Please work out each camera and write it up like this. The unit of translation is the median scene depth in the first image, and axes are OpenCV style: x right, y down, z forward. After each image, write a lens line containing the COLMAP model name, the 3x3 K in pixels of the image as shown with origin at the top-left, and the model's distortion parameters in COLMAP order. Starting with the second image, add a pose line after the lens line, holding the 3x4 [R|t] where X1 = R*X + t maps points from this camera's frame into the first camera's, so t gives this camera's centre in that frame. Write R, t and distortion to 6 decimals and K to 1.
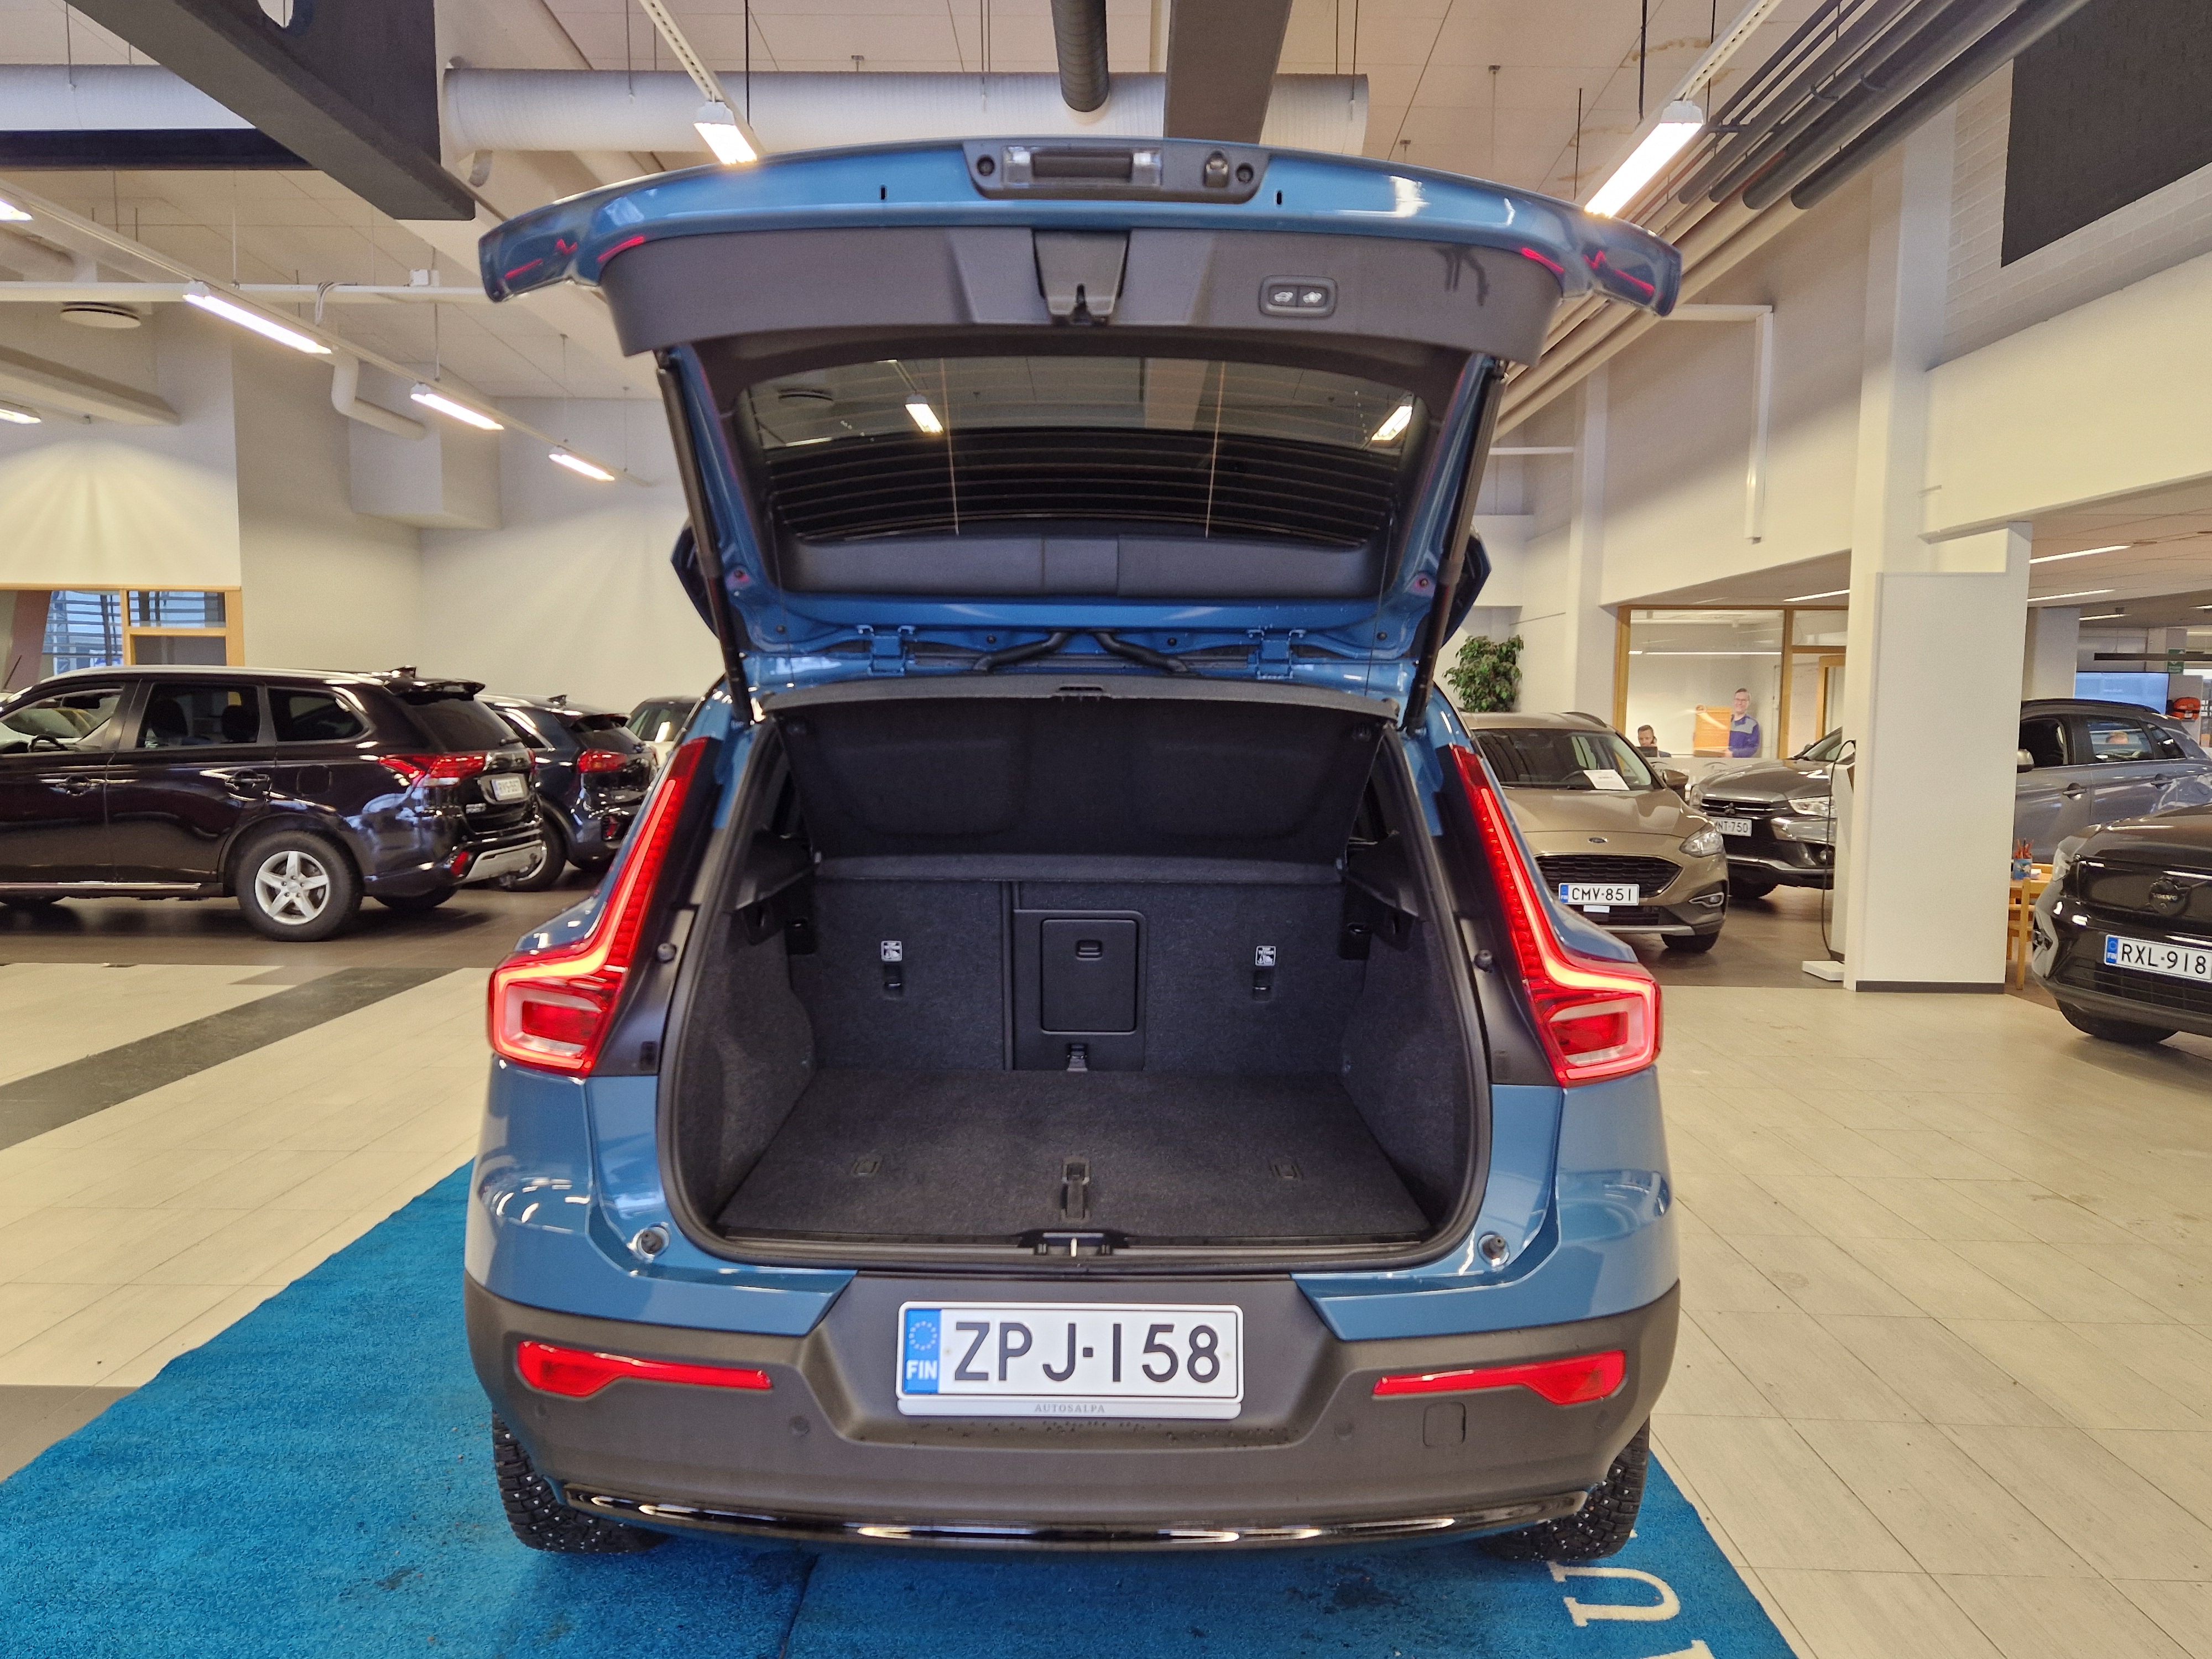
lens RADIAL K [[1605.9, 0, 1108.5], [0, 1605.9, 829.8], [0, 0, 1]] dist [0.007126, -0.001954]
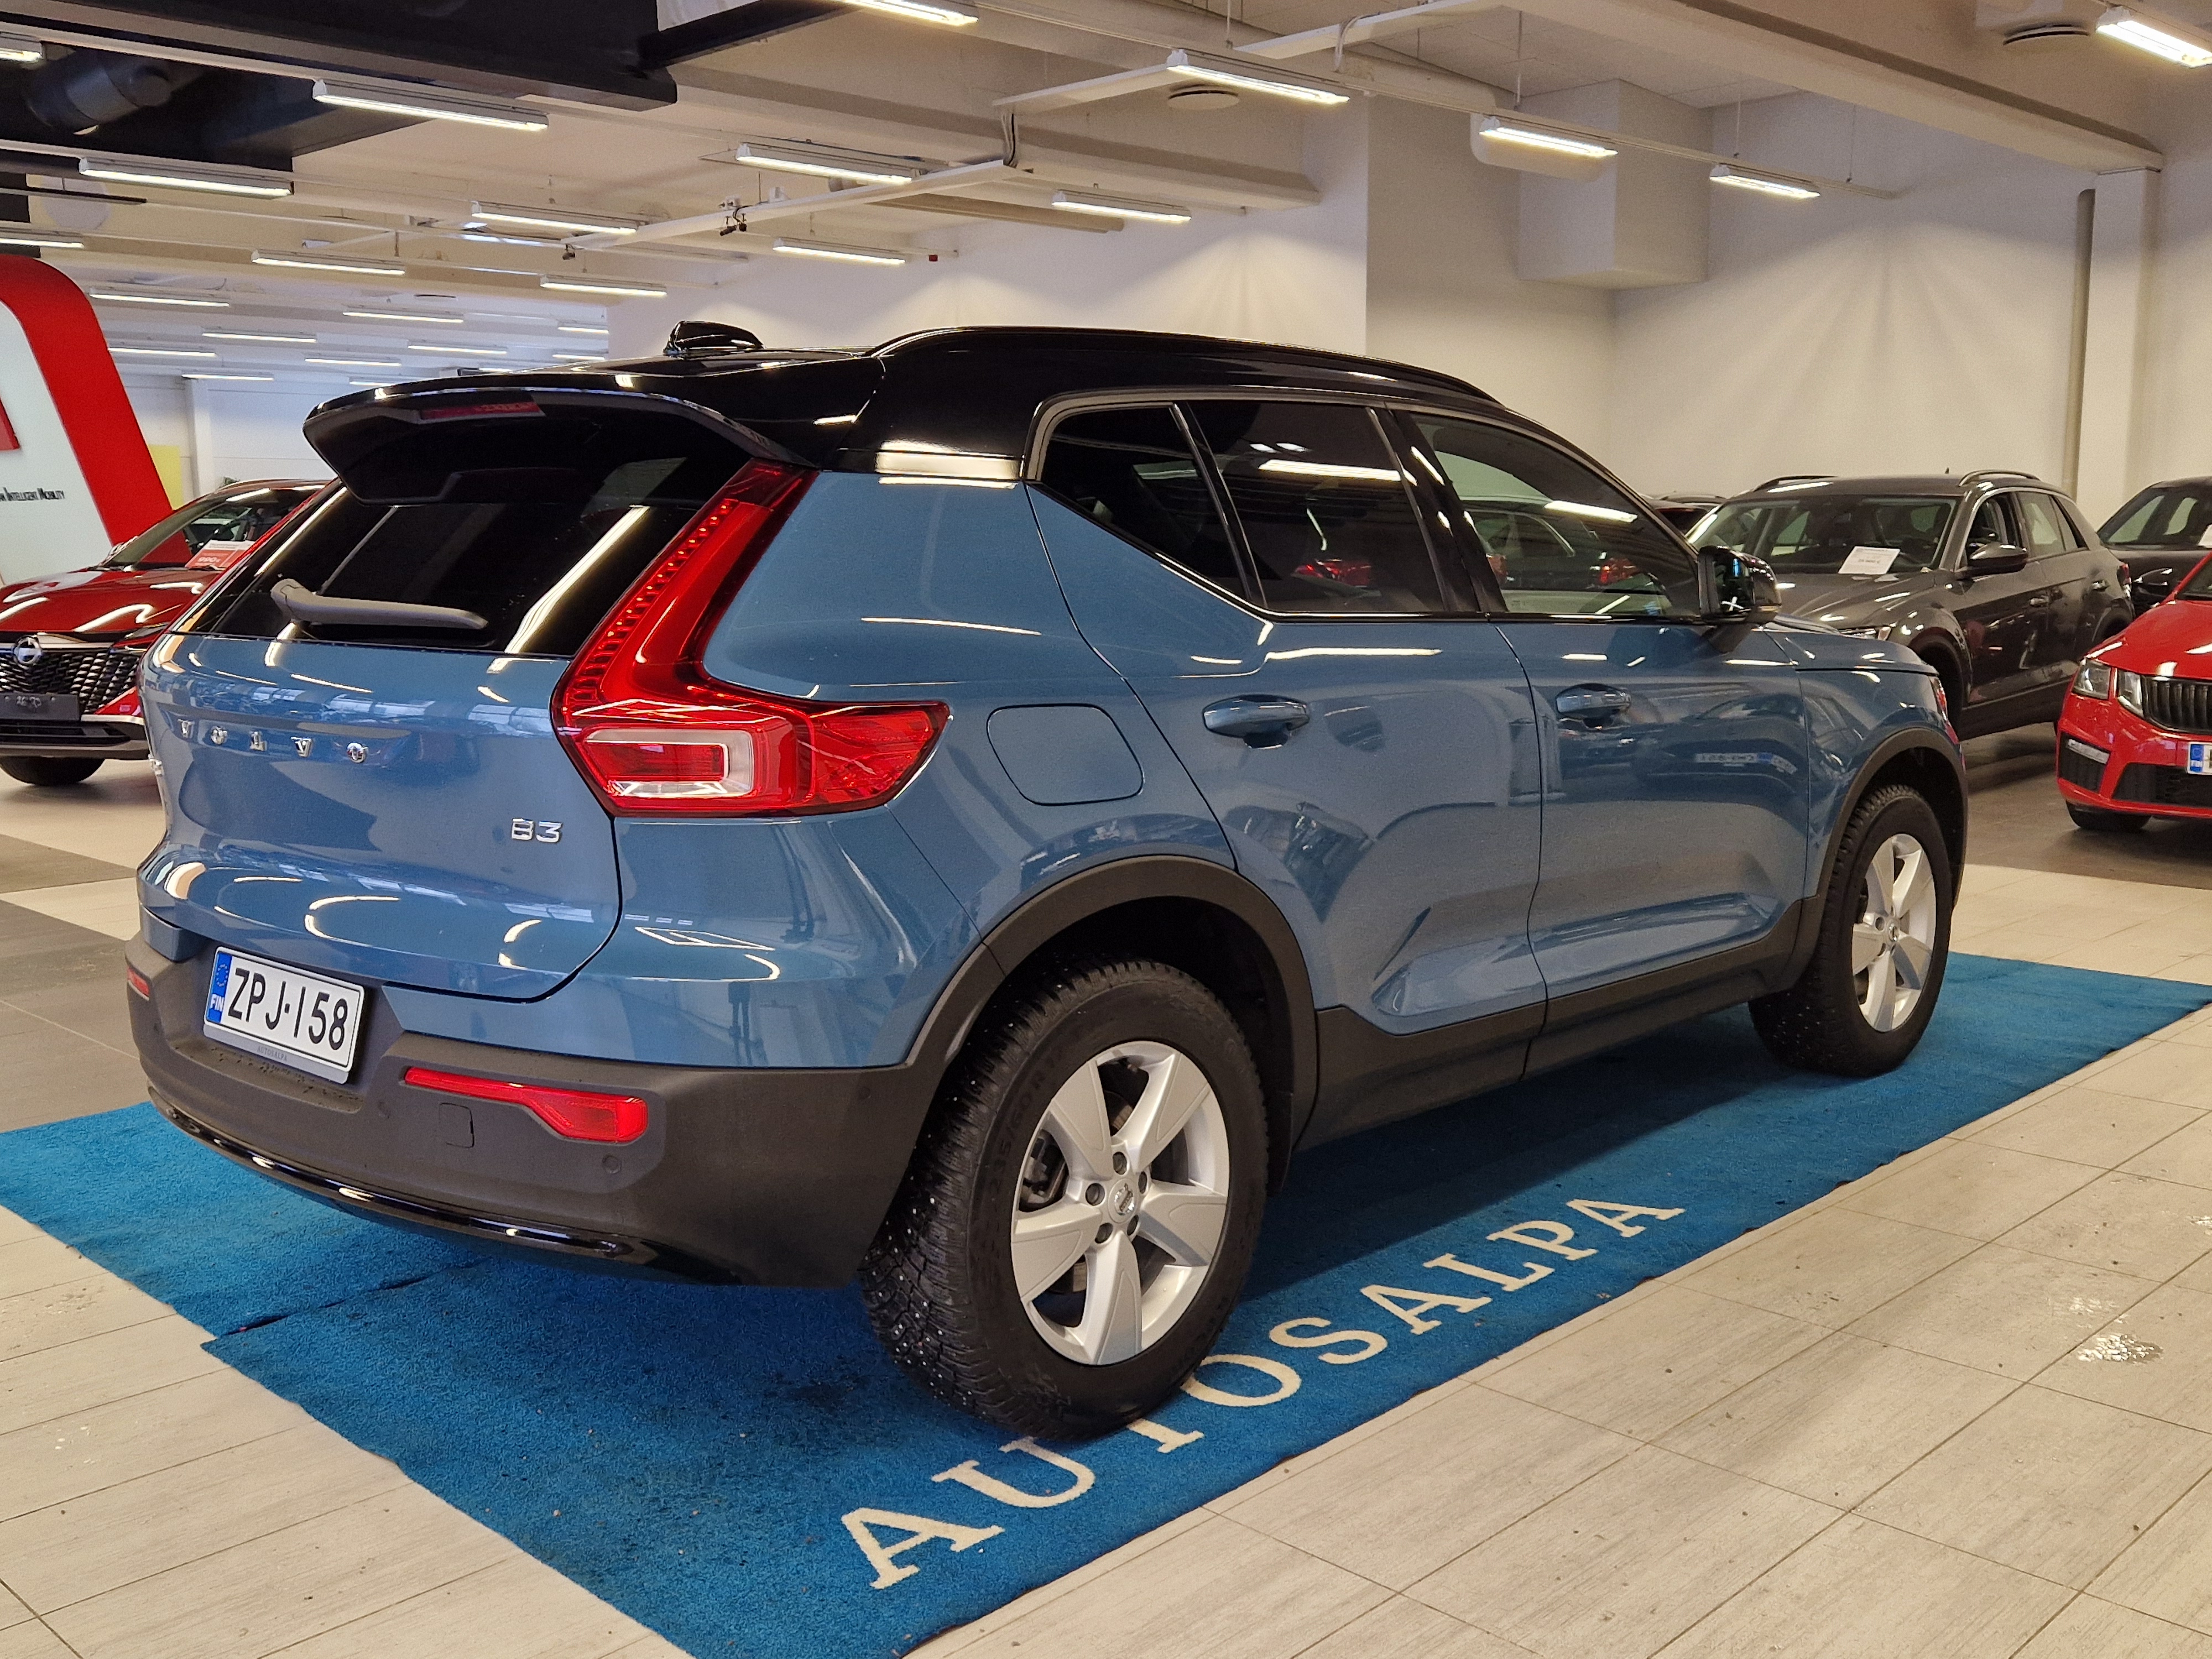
lens RADIAL K [[2117.8, 0, 1106.0], [0, 2117.8, 831.9], [0, 0, 1]] dist [0.026813, 0.000000]
pose [[0.717753, 0.072587, -0.692504, 1.429981], [-0.023994, 0.996539, 0.079587, 0.066946], [0.695885, -0.040508, 0.717010, 0.328116]]
